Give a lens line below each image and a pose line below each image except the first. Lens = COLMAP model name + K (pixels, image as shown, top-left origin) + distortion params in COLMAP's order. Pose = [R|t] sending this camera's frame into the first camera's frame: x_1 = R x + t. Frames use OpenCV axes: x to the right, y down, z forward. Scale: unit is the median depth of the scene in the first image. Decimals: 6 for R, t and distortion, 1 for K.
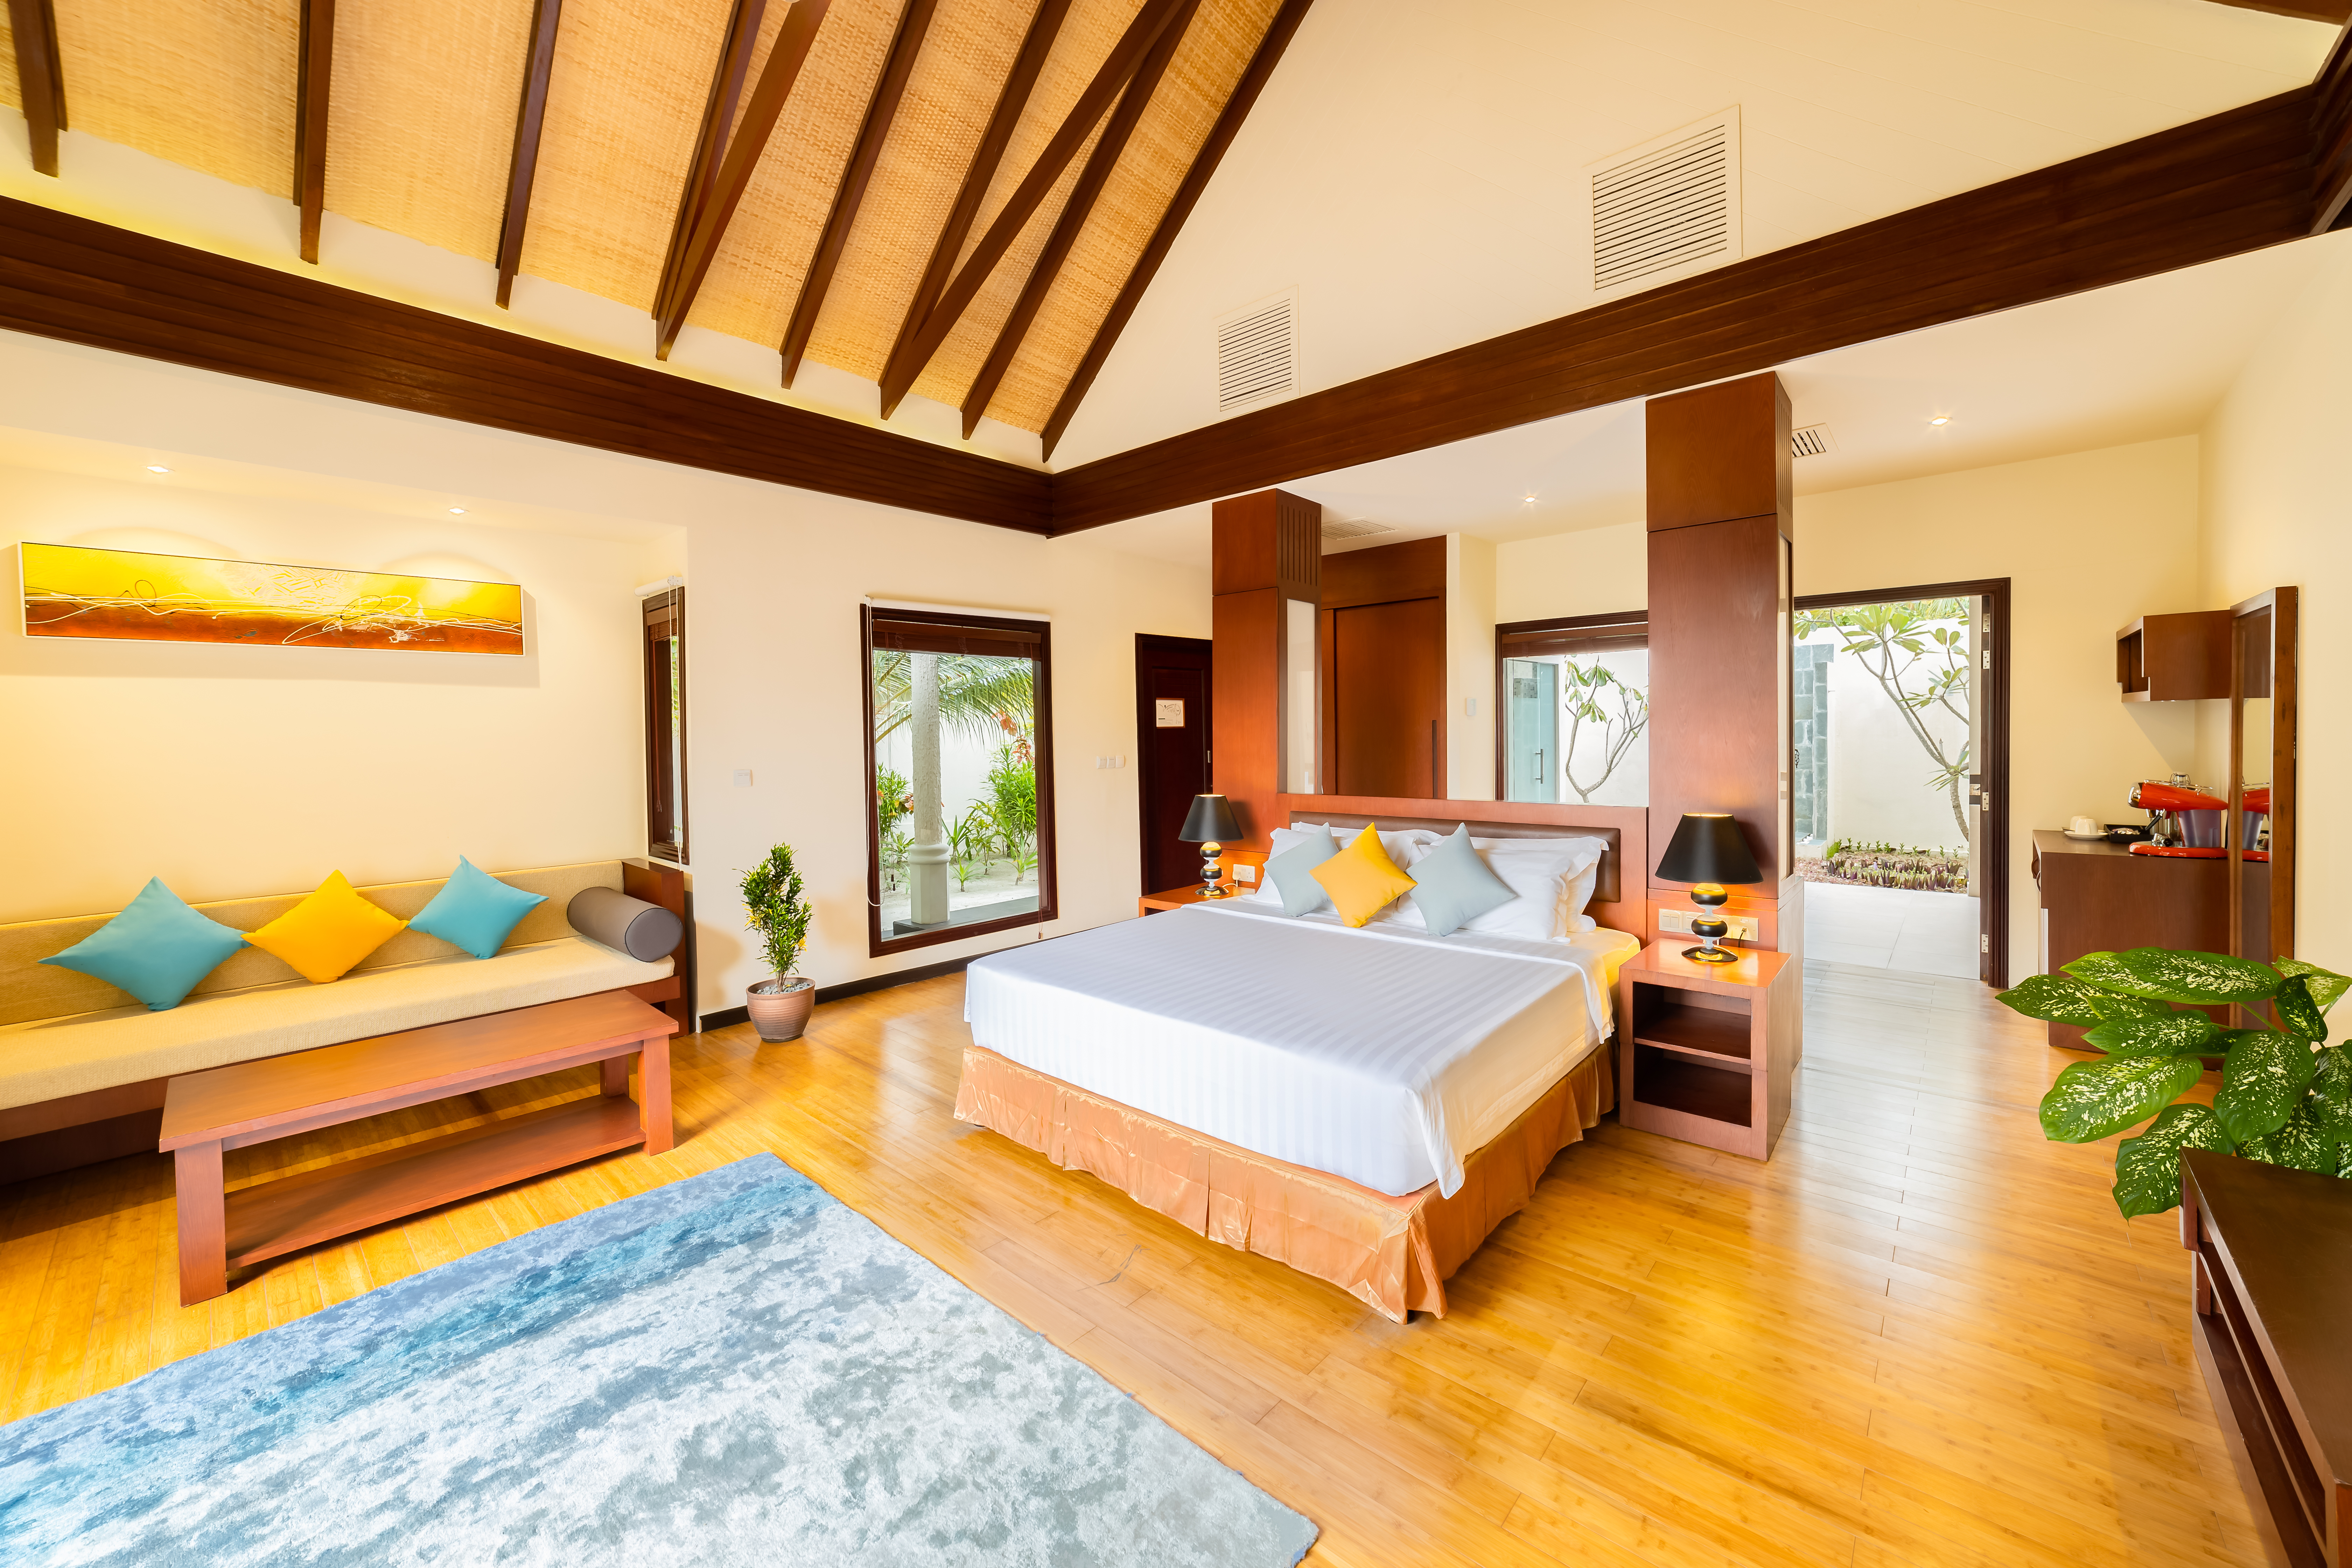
lens RADIAL K [[902.3, 0, 1201.3], [0, 902.3, 748.6], [0, 0, 1]] dist [-0.006465, 0.000662]
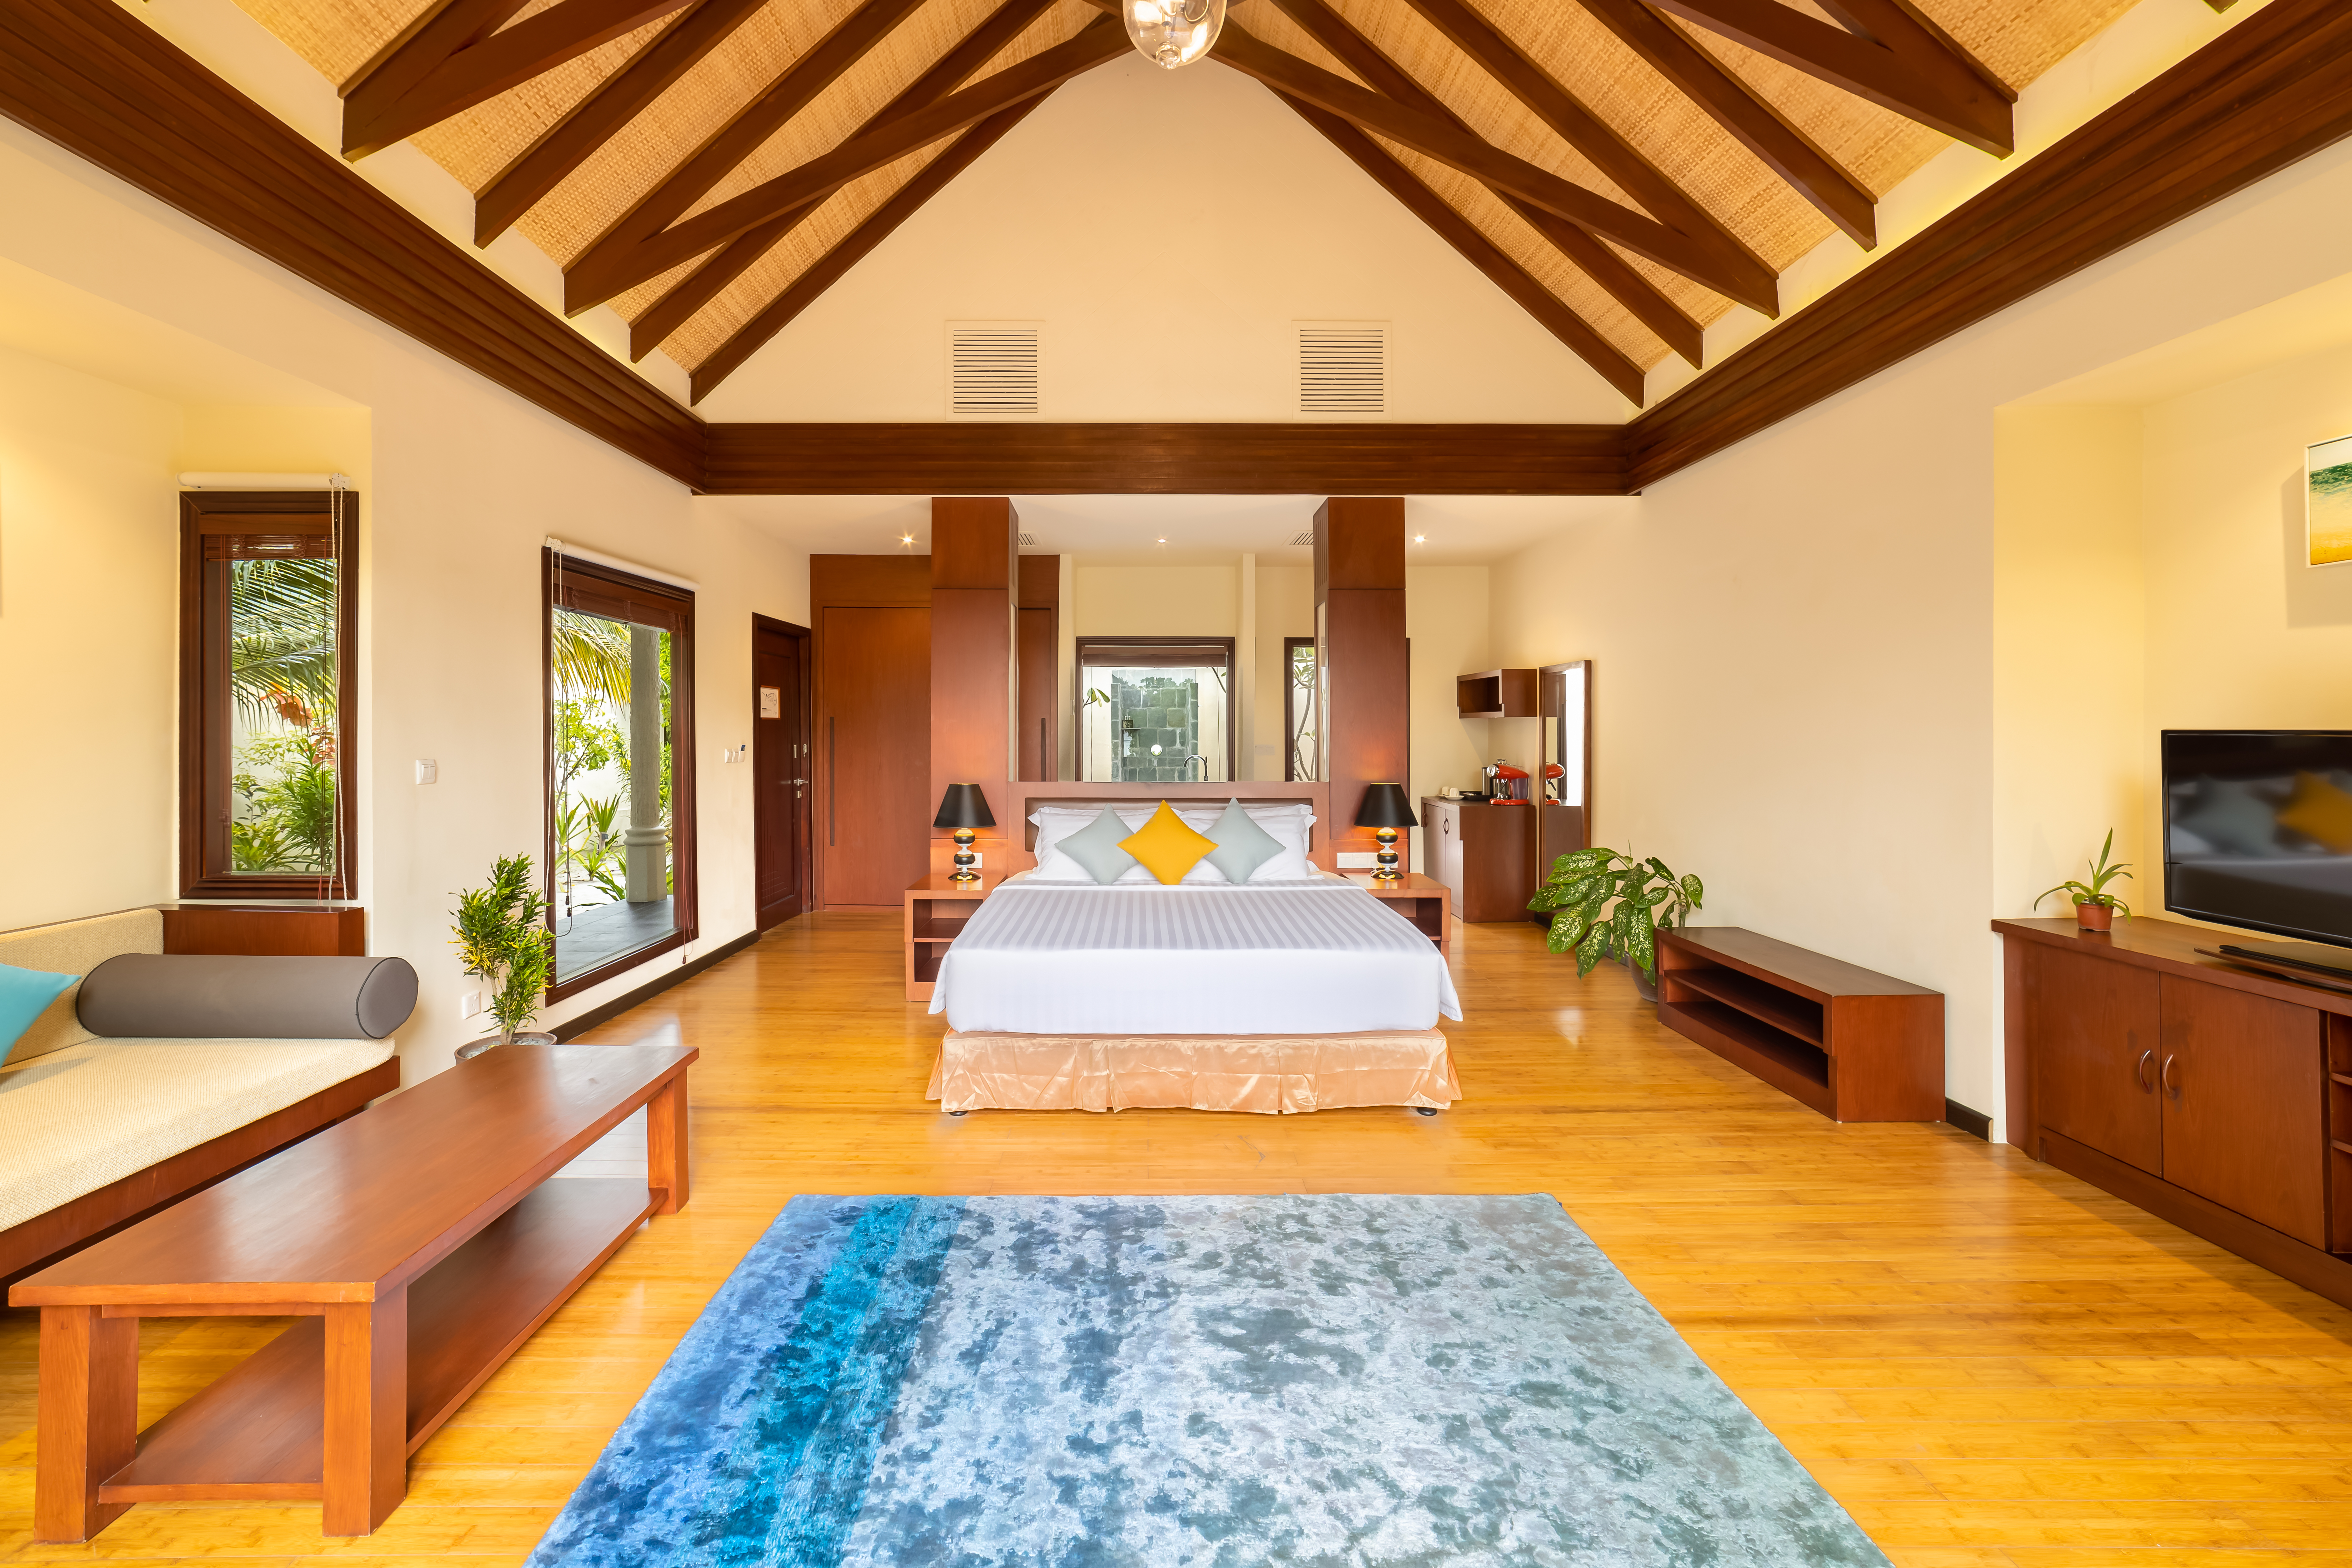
lens RADIAL K [[902.3, 0, 1203.6], [0, 902.3, 730.9], [0, 0, 1]] dist [-0.006465, 0.000662]
pose [[0.743264, 0.015696, 0.668814, -0.609028], [0.000880, 0.999701, -0.024439, 0.020183], [-0.668998, 0.018753, 0.743028, 0.071716]]
